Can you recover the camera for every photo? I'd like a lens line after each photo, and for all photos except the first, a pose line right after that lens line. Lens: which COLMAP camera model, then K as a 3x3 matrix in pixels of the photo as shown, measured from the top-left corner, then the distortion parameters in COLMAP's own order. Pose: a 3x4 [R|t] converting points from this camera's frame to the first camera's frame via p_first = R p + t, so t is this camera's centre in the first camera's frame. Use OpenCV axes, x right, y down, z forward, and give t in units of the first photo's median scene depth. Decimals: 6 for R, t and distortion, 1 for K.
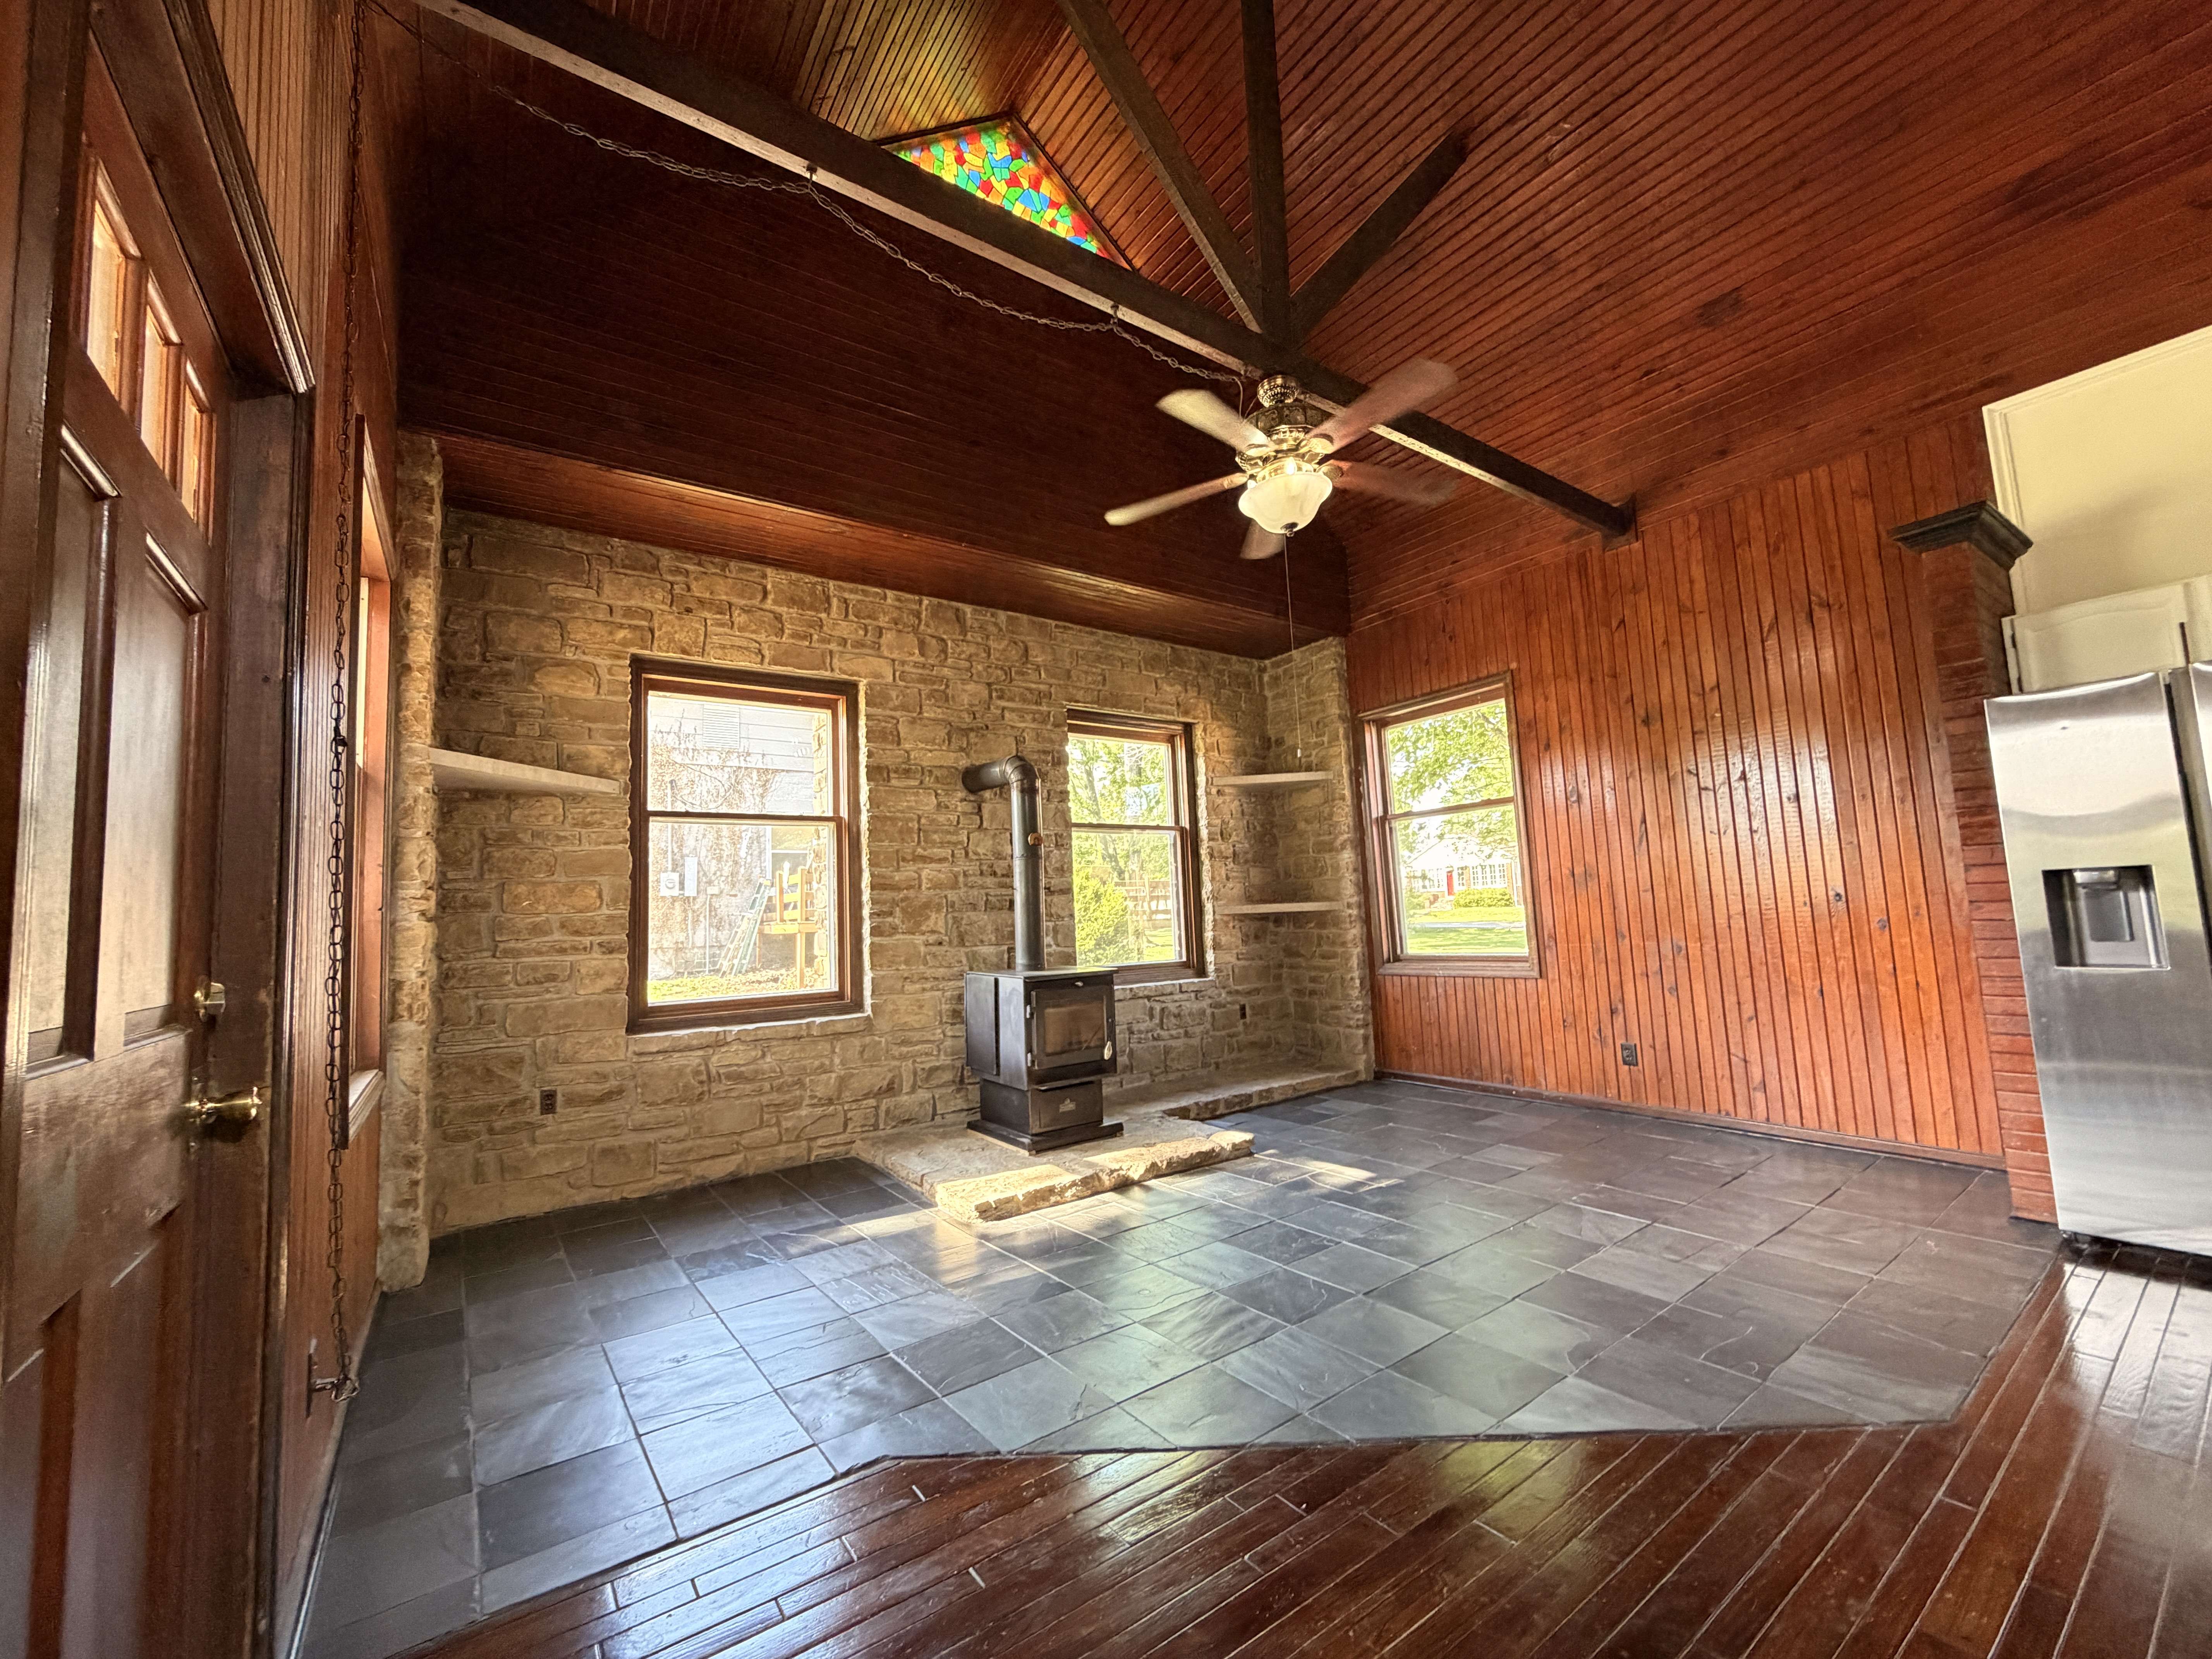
lens RADIAL K [[881.5, 0, 1101.7], [0, 881.5, 833.4], [0, 0, 1]] dist [-0.000675, -0.000216]
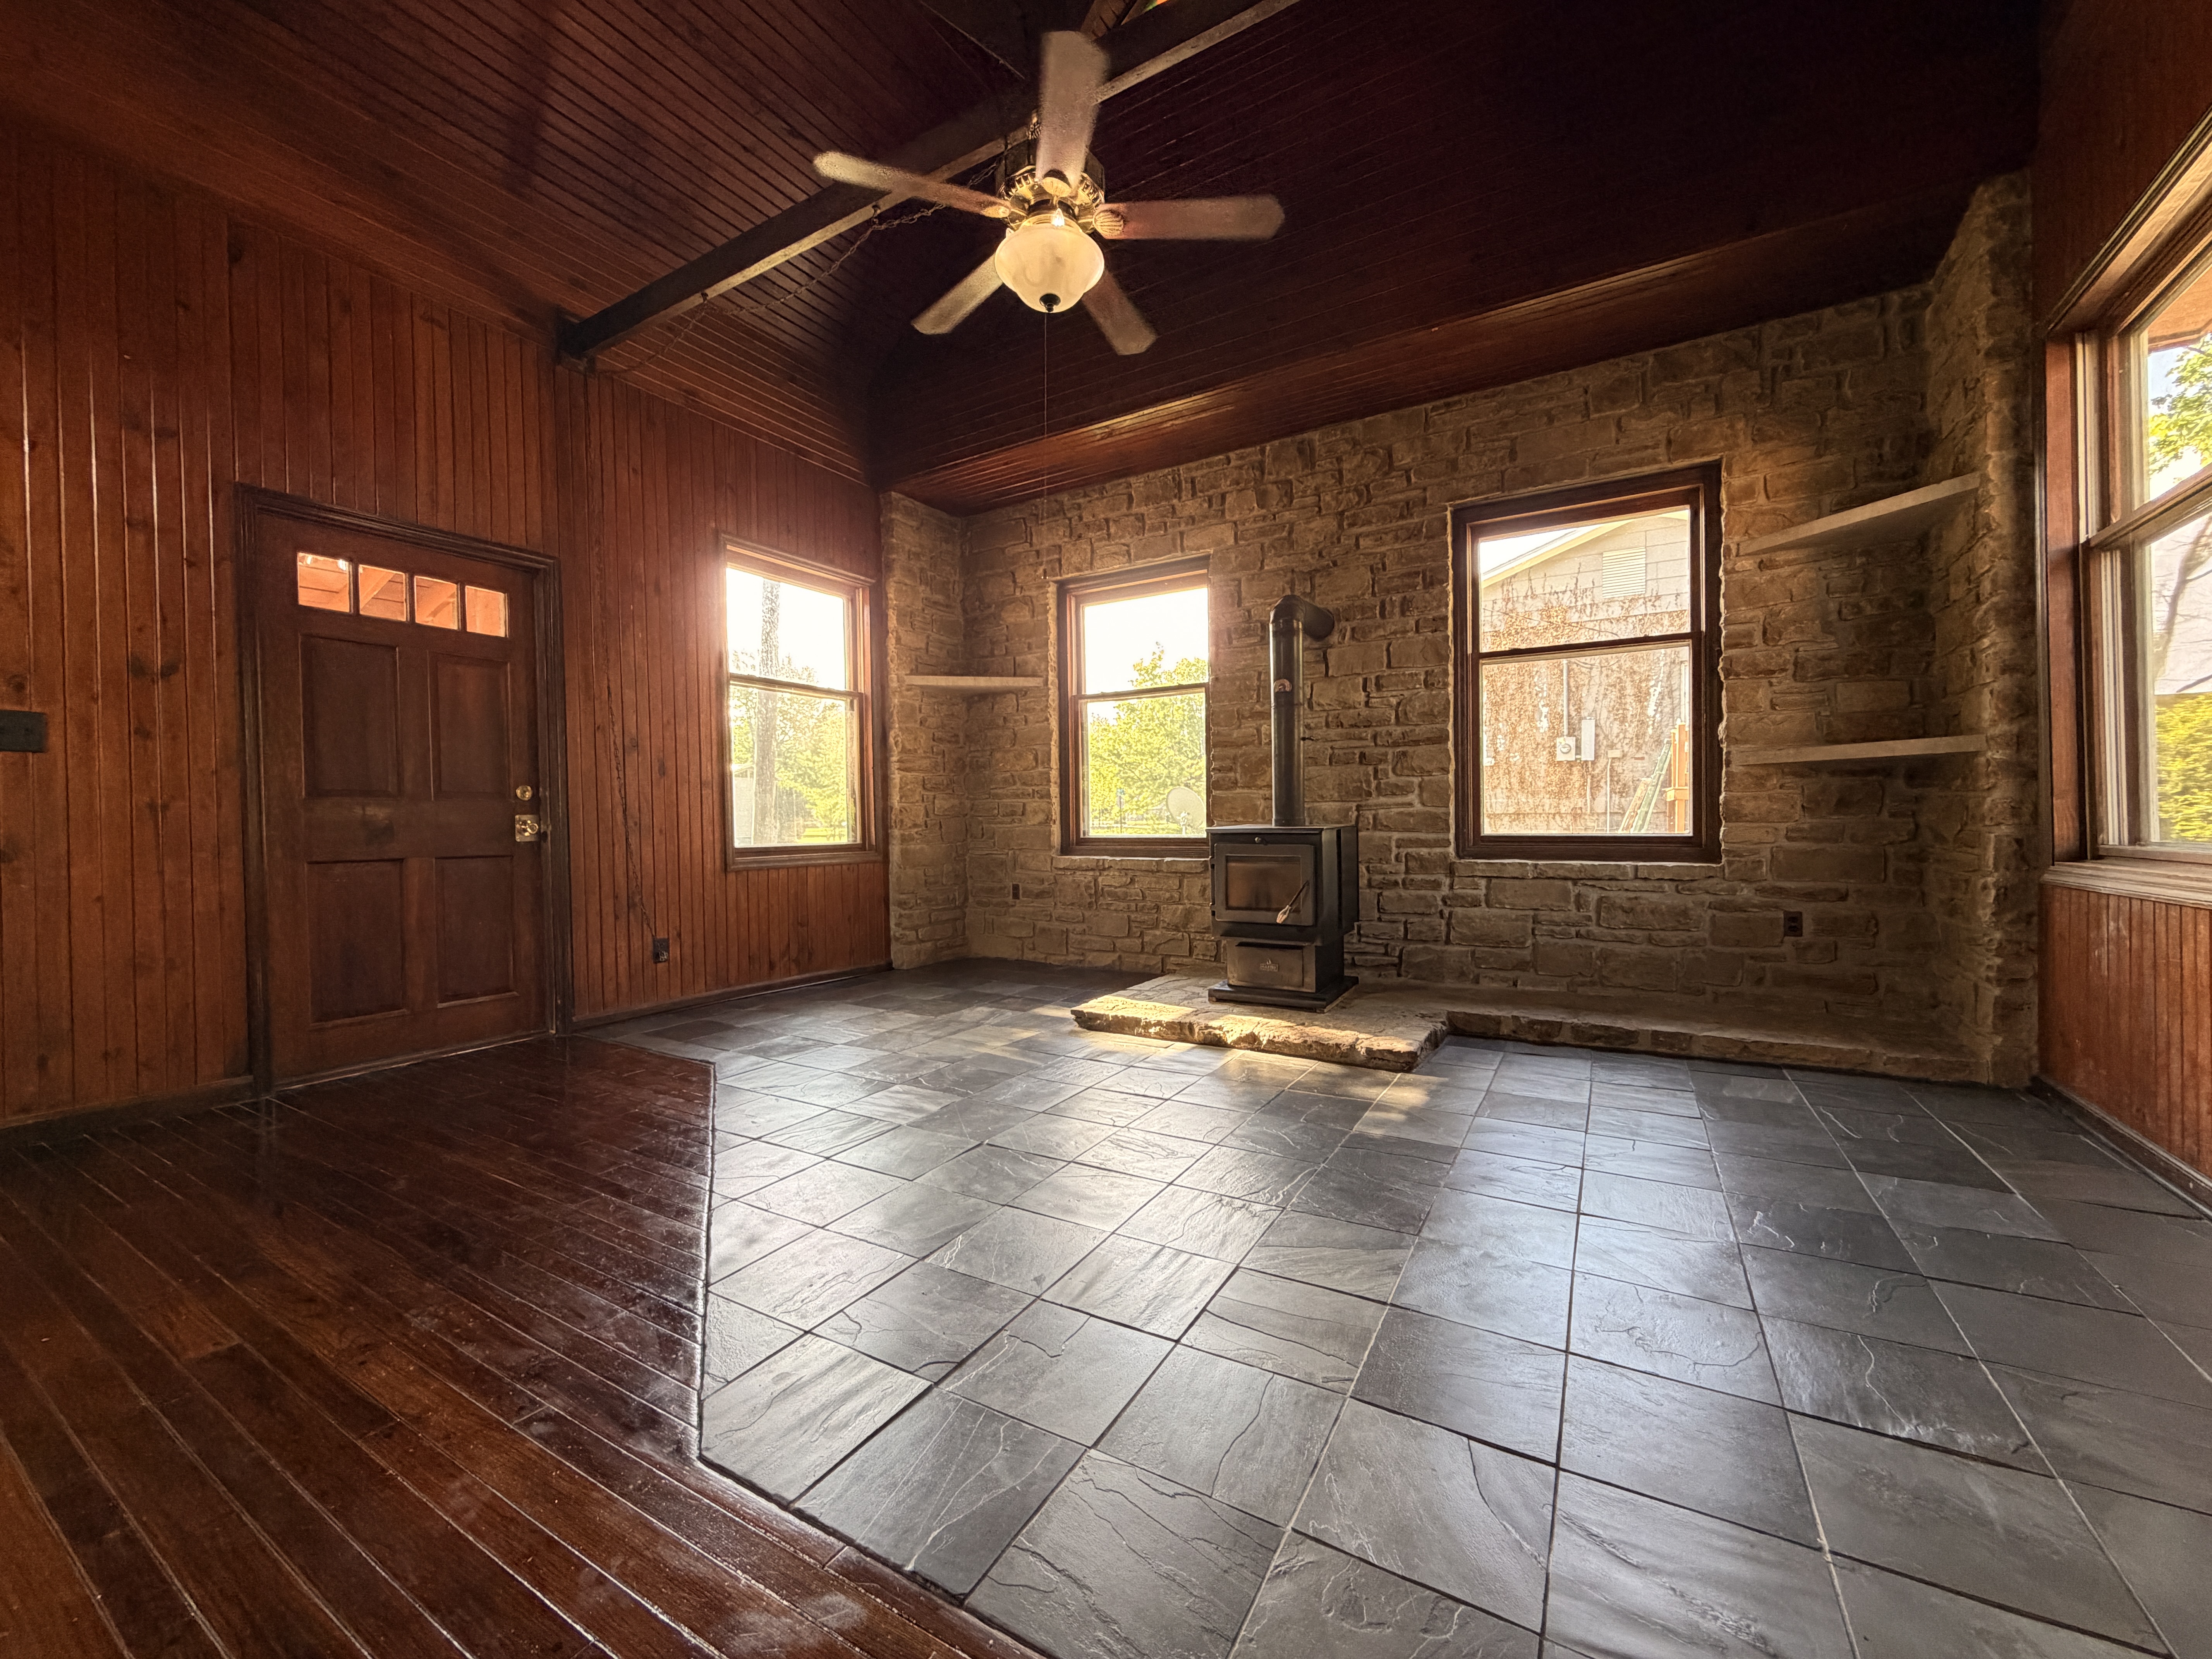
lens RADIAL K [[881.5, 0, 1101.7], [0, 881.5, 833.4], [0, 0, 1]] dist [-0.000675, -0.000216]
pose [[0.399686, 0.051400, -0.915210, 0.669330], [0.083292, 0.992260, 0.092102, 0.056288], [0.912860, -0.113041, 0.392311, 0.423014]]
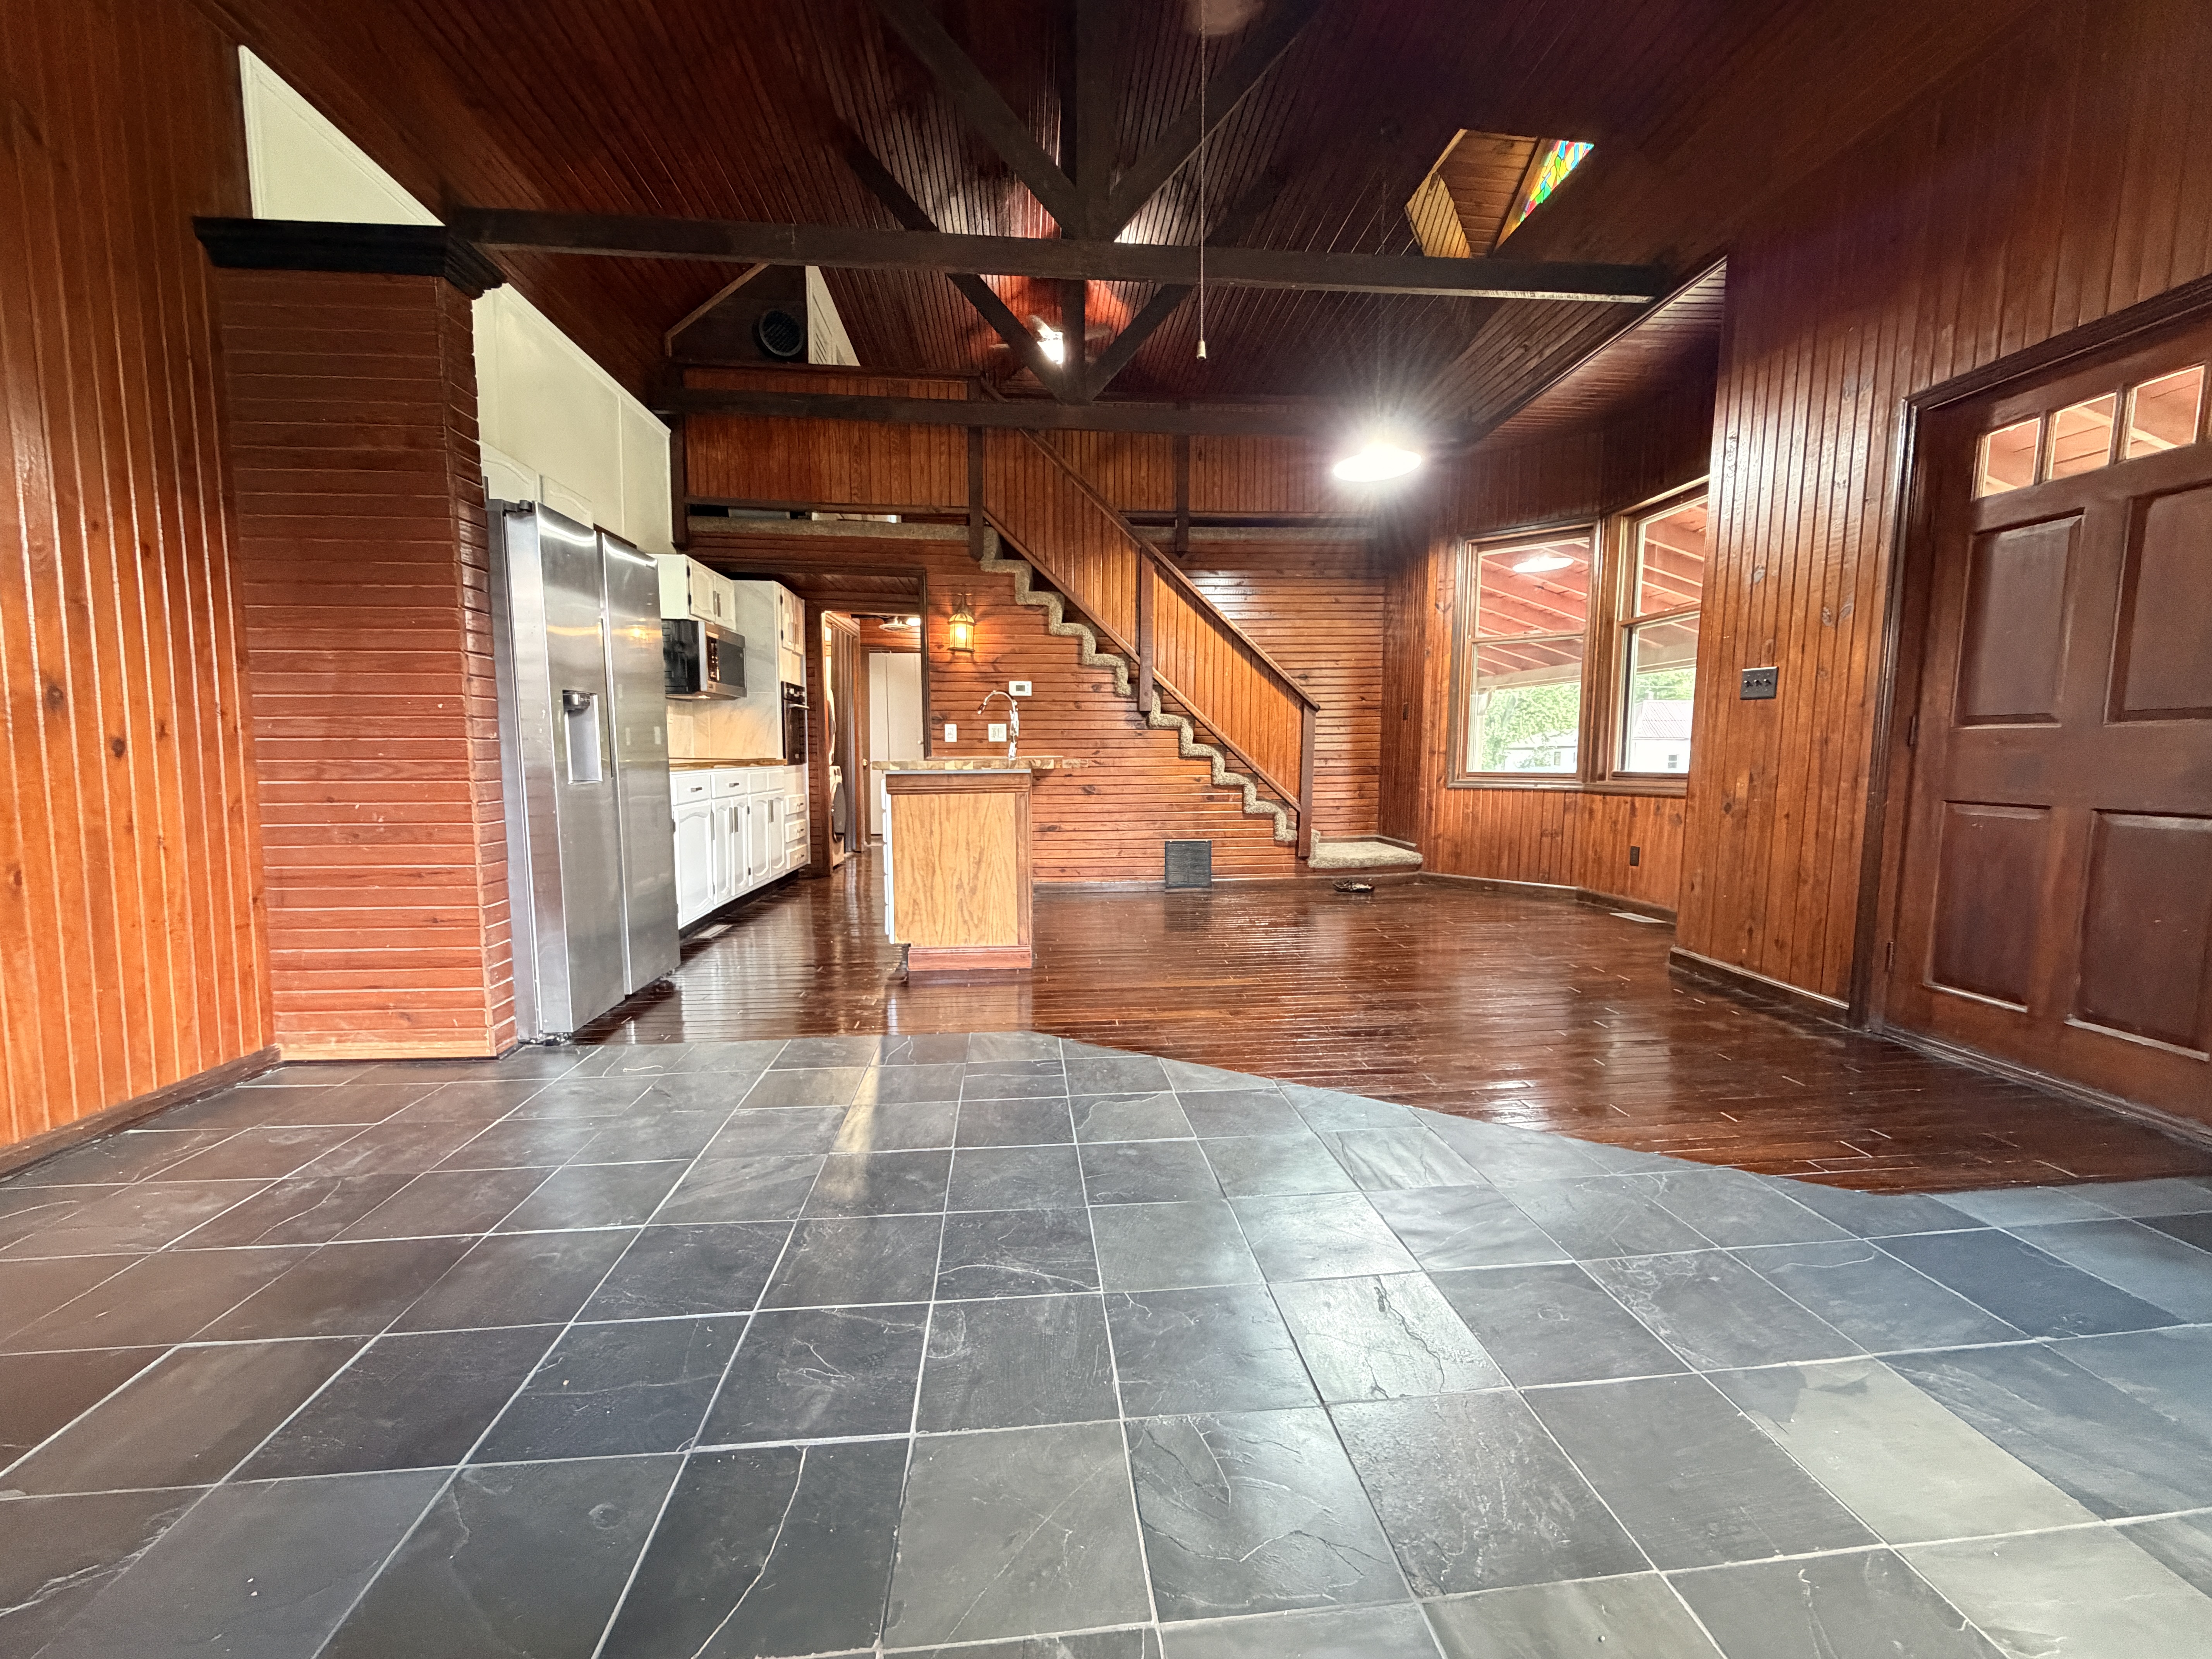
lens RADIAL K [[896.6, 0, 1106.9], [0, 896.6, 833.5], [0, 0, 1]] dist [0.001472, 0.000068]
pose [[-0.862937, -0.004789, 0.505288, -0.001074], [-0.013430, 0.999819, -0.013459, 0.127423], [-0.505132, -0.018400, -0.862846, 0.932093]]
